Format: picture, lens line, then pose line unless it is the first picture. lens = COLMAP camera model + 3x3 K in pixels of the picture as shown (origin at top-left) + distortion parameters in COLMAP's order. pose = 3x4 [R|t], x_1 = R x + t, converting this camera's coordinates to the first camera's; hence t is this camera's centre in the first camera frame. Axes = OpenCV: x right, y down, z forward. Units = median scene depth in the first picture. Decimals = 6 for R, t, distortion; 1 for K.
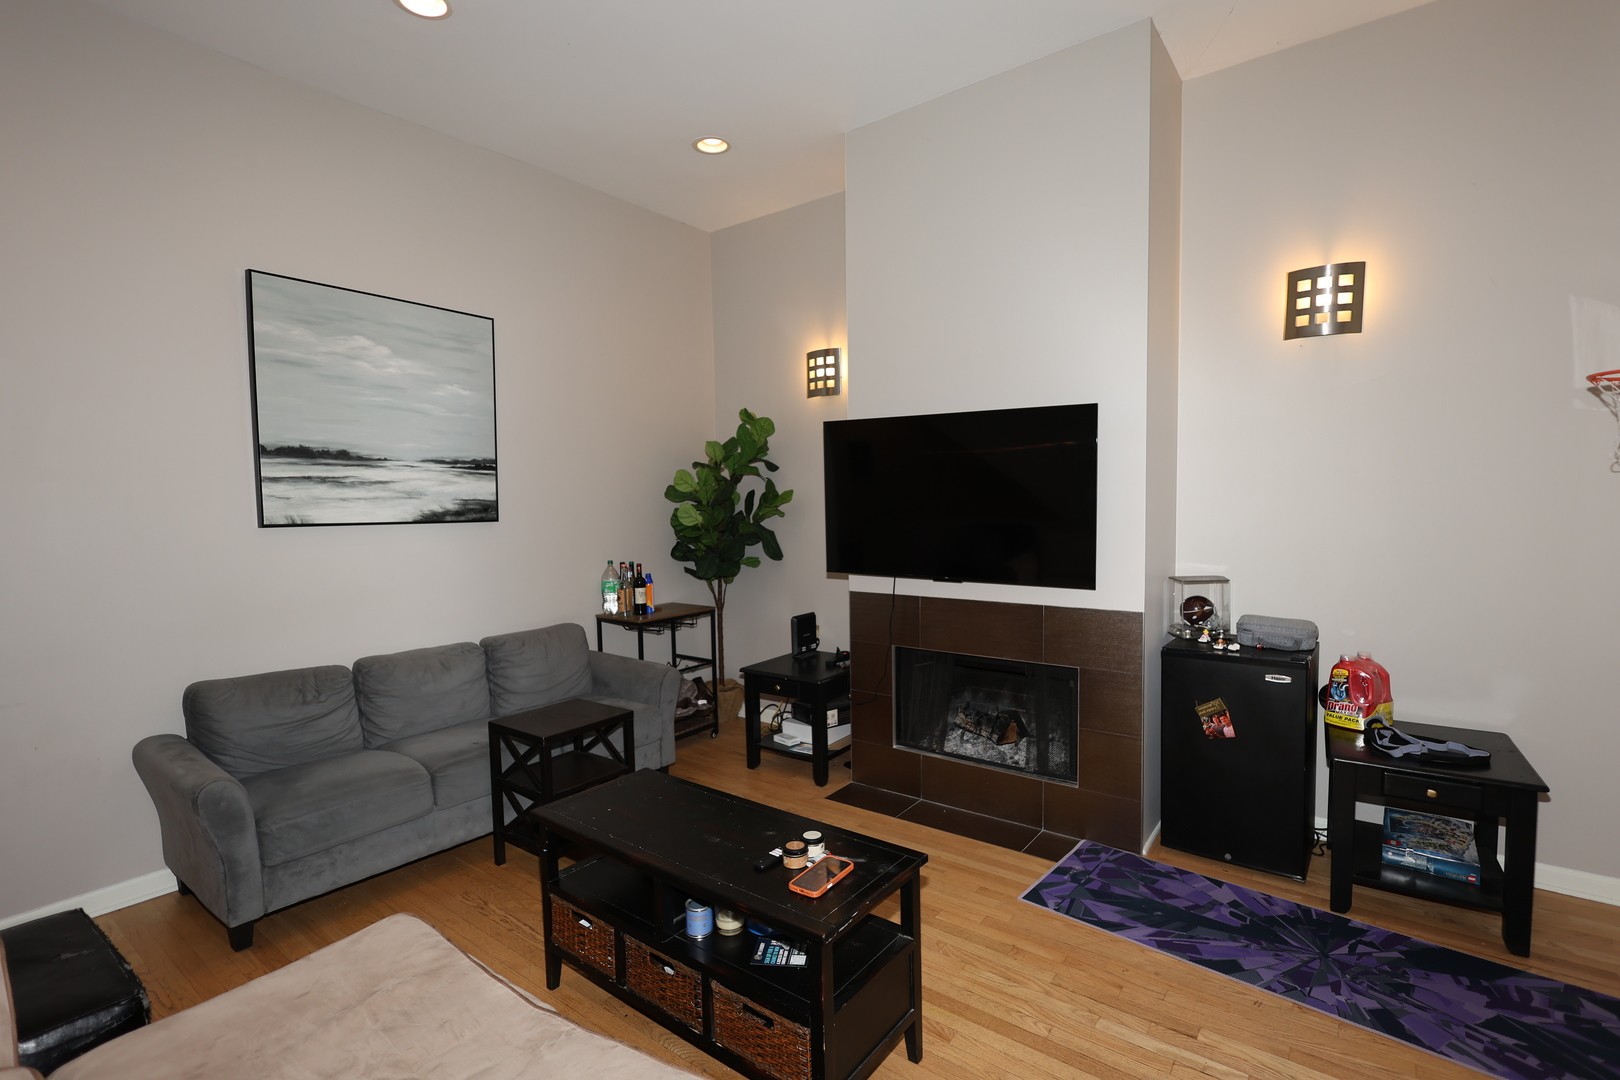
lens RADIAL K [[745.4, 0, 811.3], [0, 745.4, 543.5], [0, 0, 1]] dist [-0.003779, 0.001696]
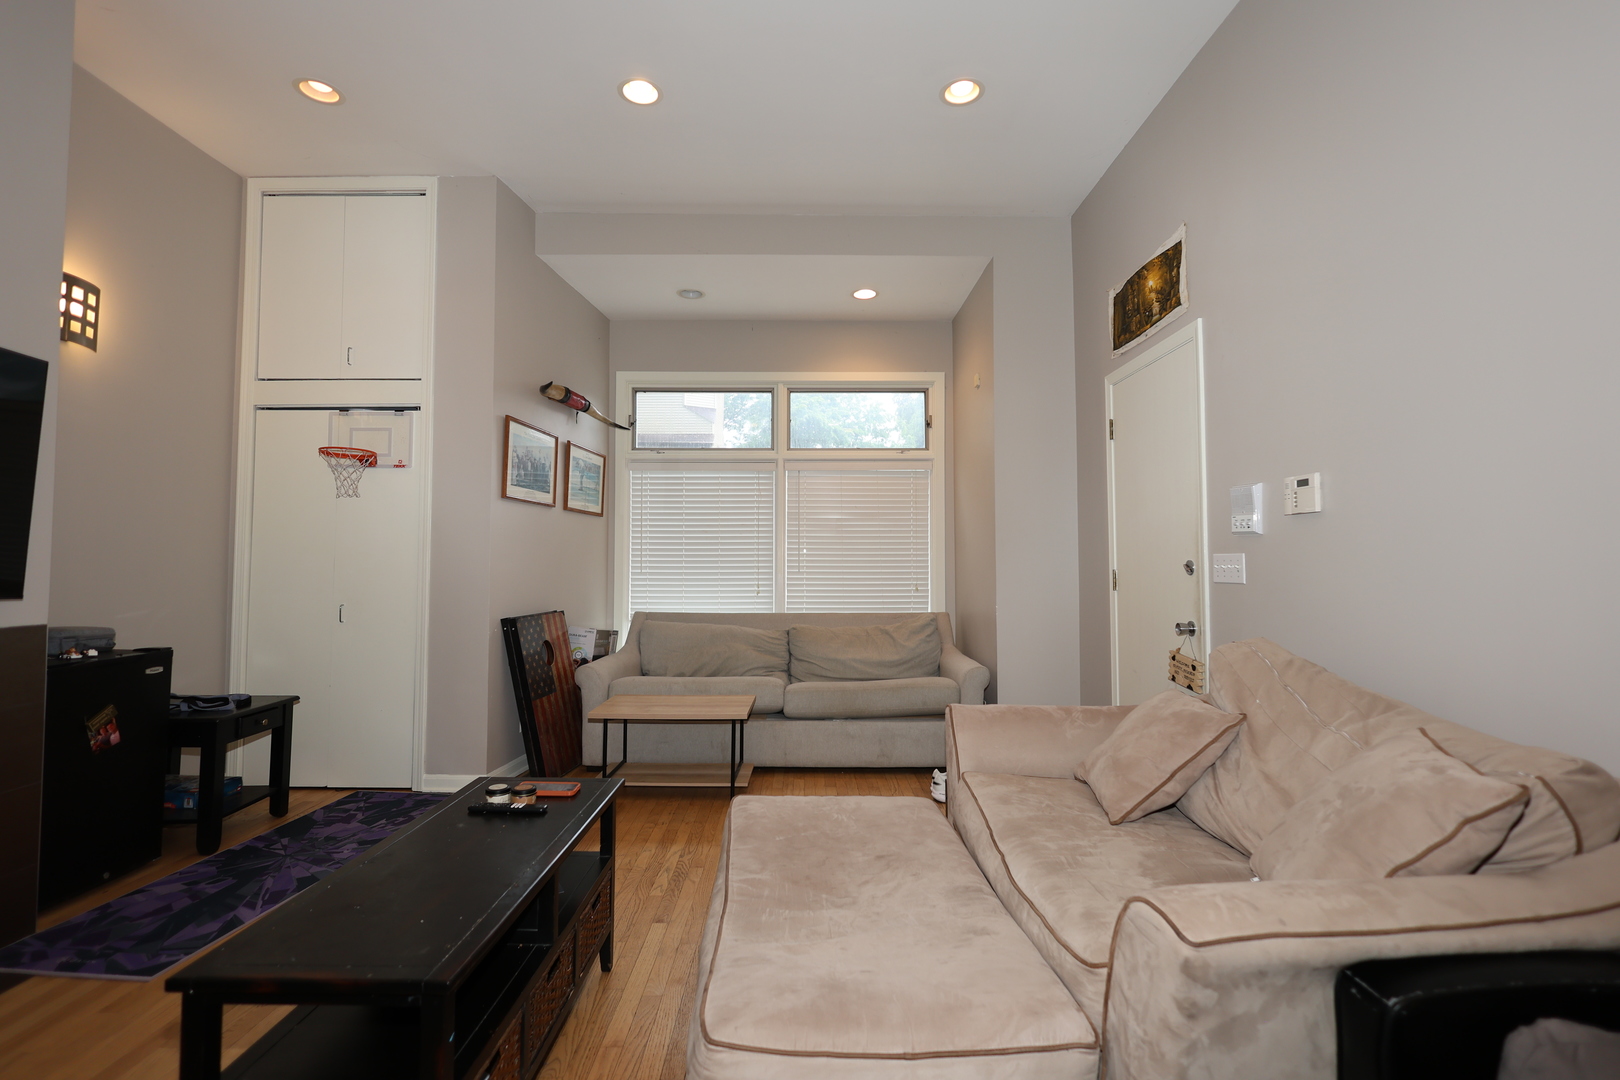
lens RADIAL K [[745.4, 0, 811.2], [0, 745.4, 531.0], [0, 0, 1]] dist [-0.003779, 0.001696]
pose [[-0.615084, 0.049624, 0.786898, -0.660397], [0.049556, 0.998477, -0.024231, 0.047610], [-0.786903, 0.024091, -0.616607, 0.767888]]
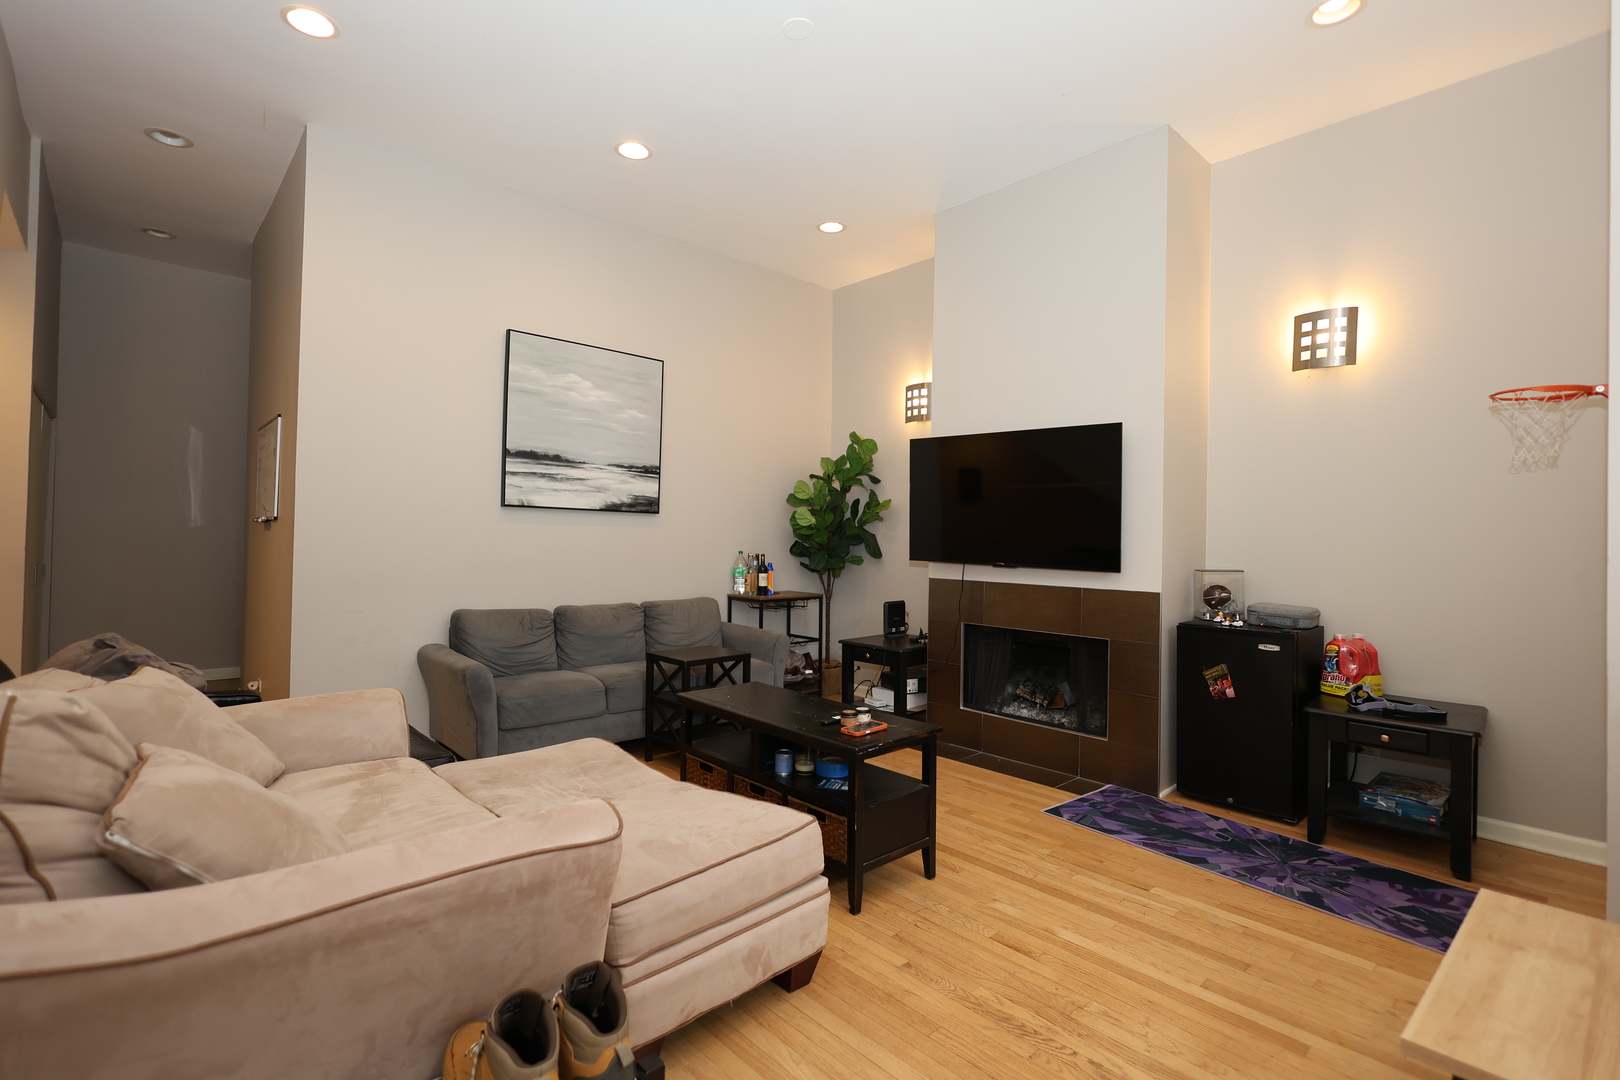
lens RADIAL K [[745.4, 0, 811.2], [0, 745.4, 529.7], [0, 0, 1]] dist [-0.003779, 0.001696]
pose [[0.983645, 0.030256, -0.177556, 0.089070], [-0.042381, 0.996992, -0.064896, 0.085189], [0.175058, 0.071360, 0.981969, -0.275271]]
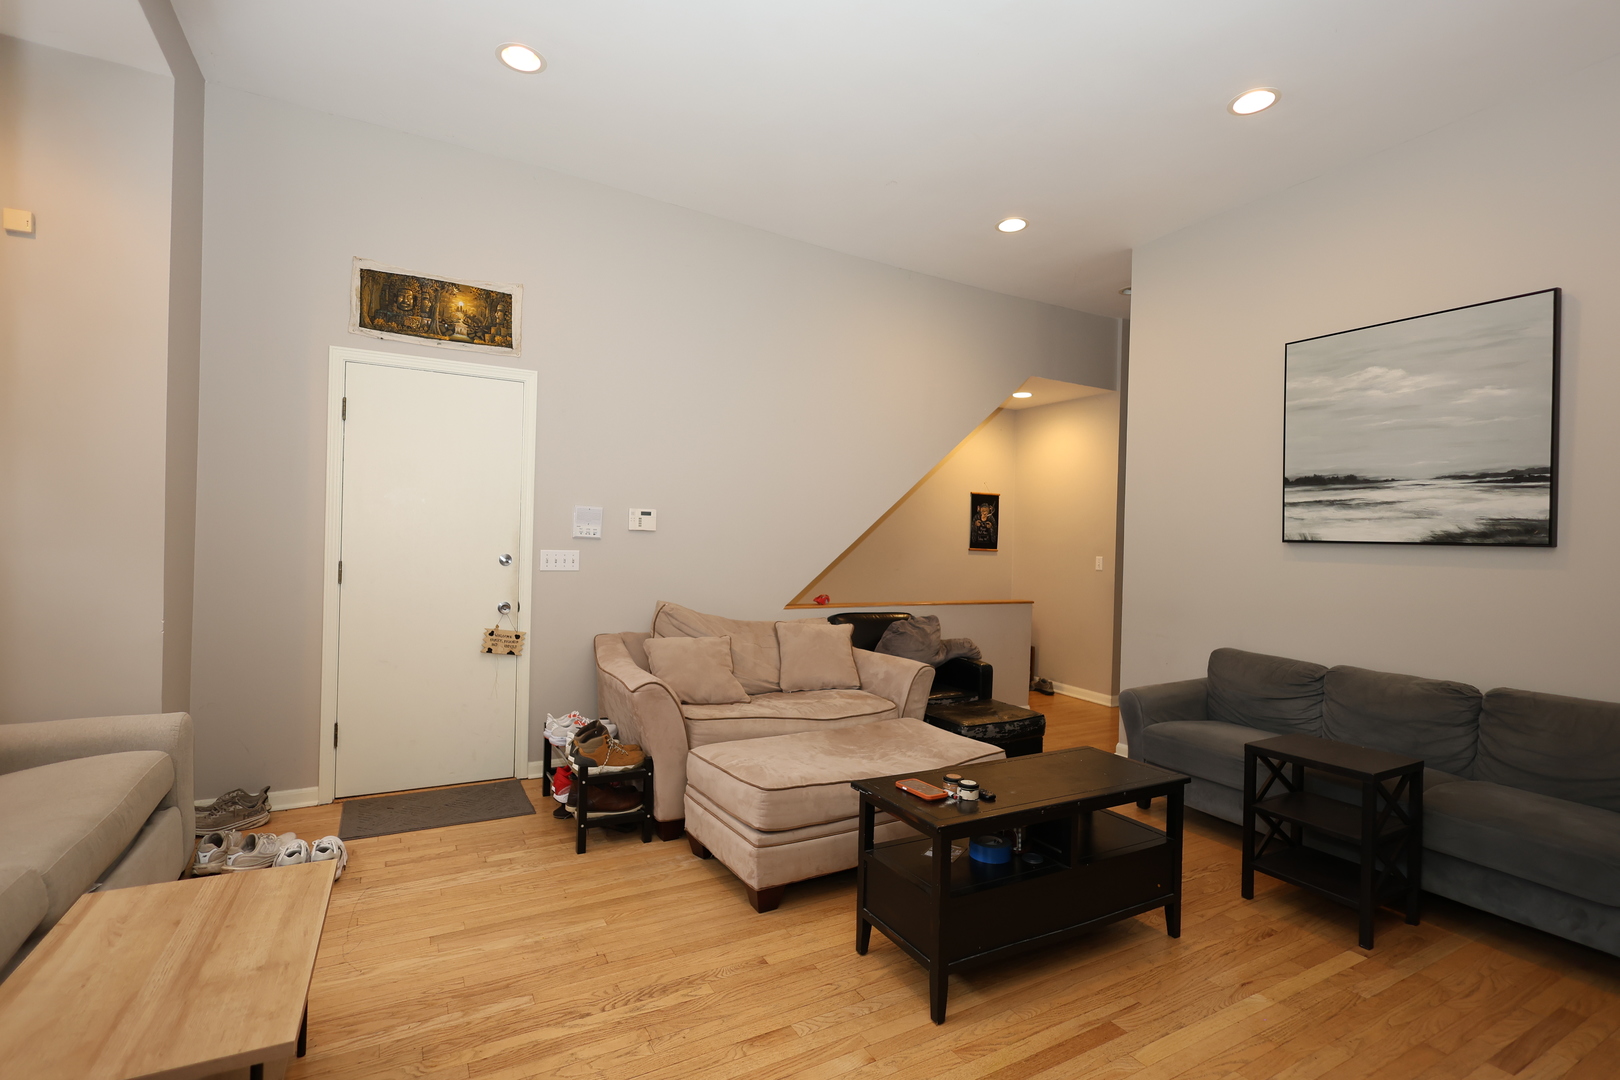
lens RADIAL K [[745.4, 0, 802.6], [0, 745.4, 538.6], [0, 0, 1]] dist [-0.003779, 0.001696]
pose [[-0.404851, 0.001094, -0.914382, 0.716447], [-0.069166, 0.997098, 0.031817, -0.010693], [0.911763, 0.076125, -0.403600, 0.719816]]
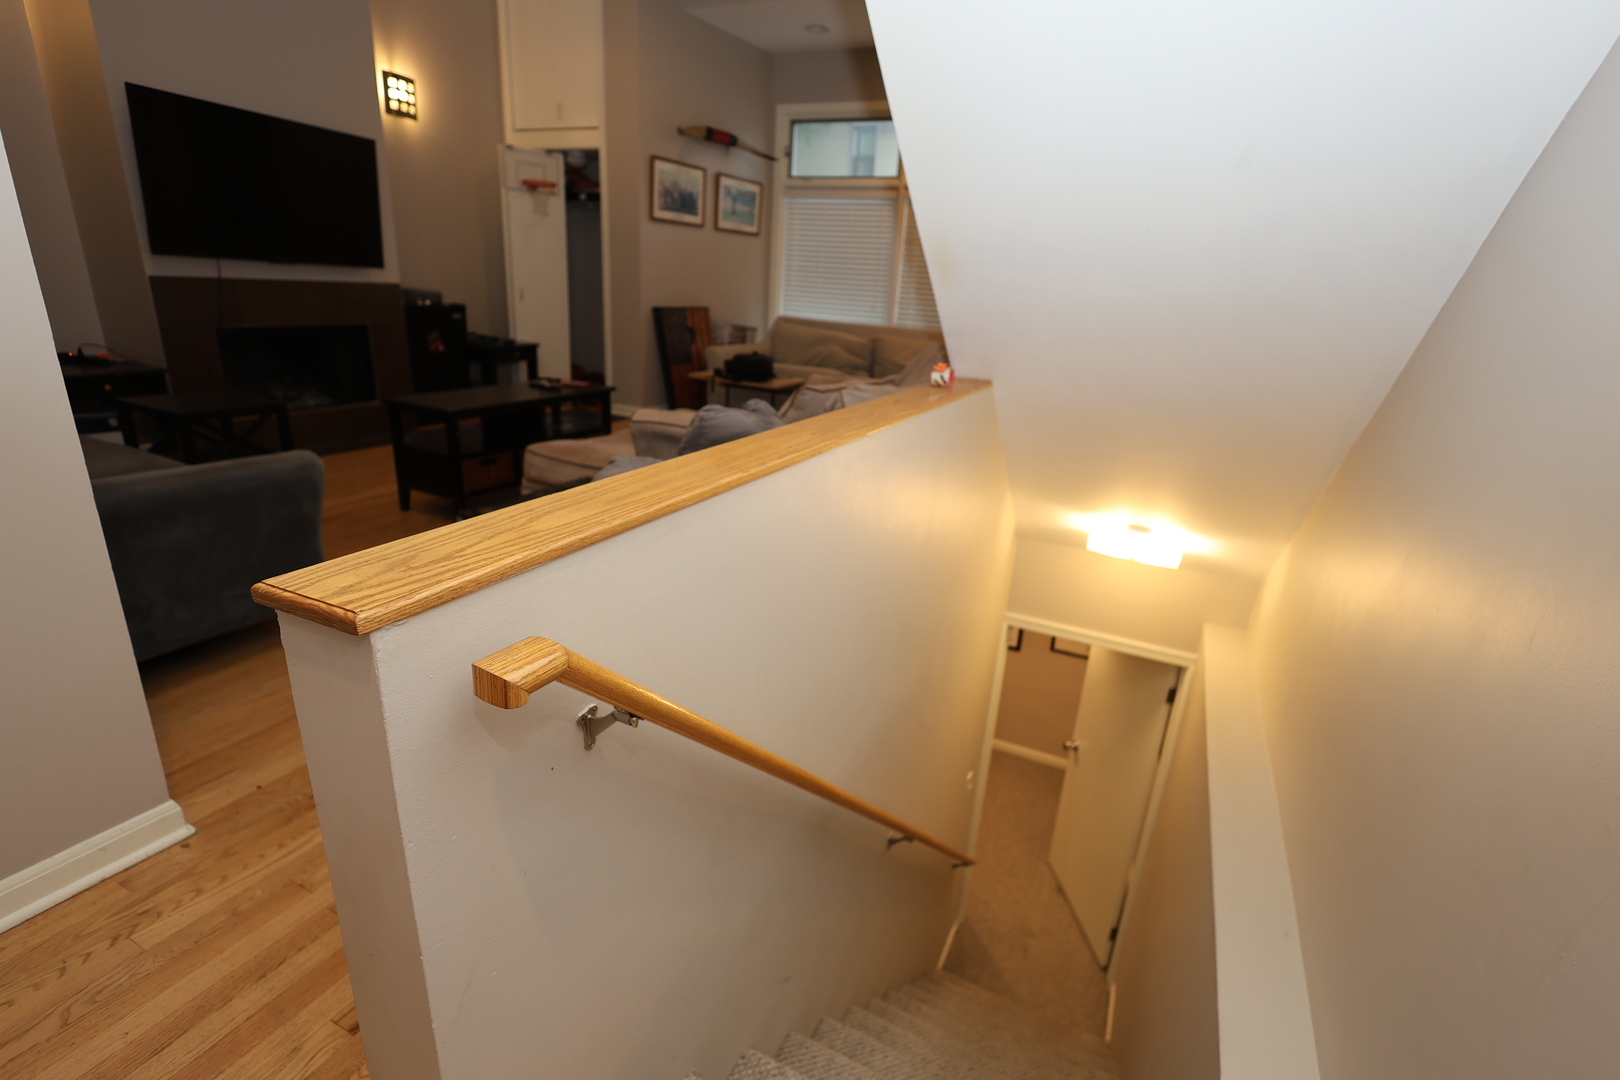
lens RADIAL K [[745.4, 0, 812.6], [0, 745.4, 531.5], [0, 0, 1]] dist [-0.003779, 0.001696]
pose [[-0.206732, -0.308941, 0.928341, -1.333519], [-0.006821, 0.949270, 0.314387, 0.082446], [-0.978374, 0.058662, -0.198351, 0.420734]]
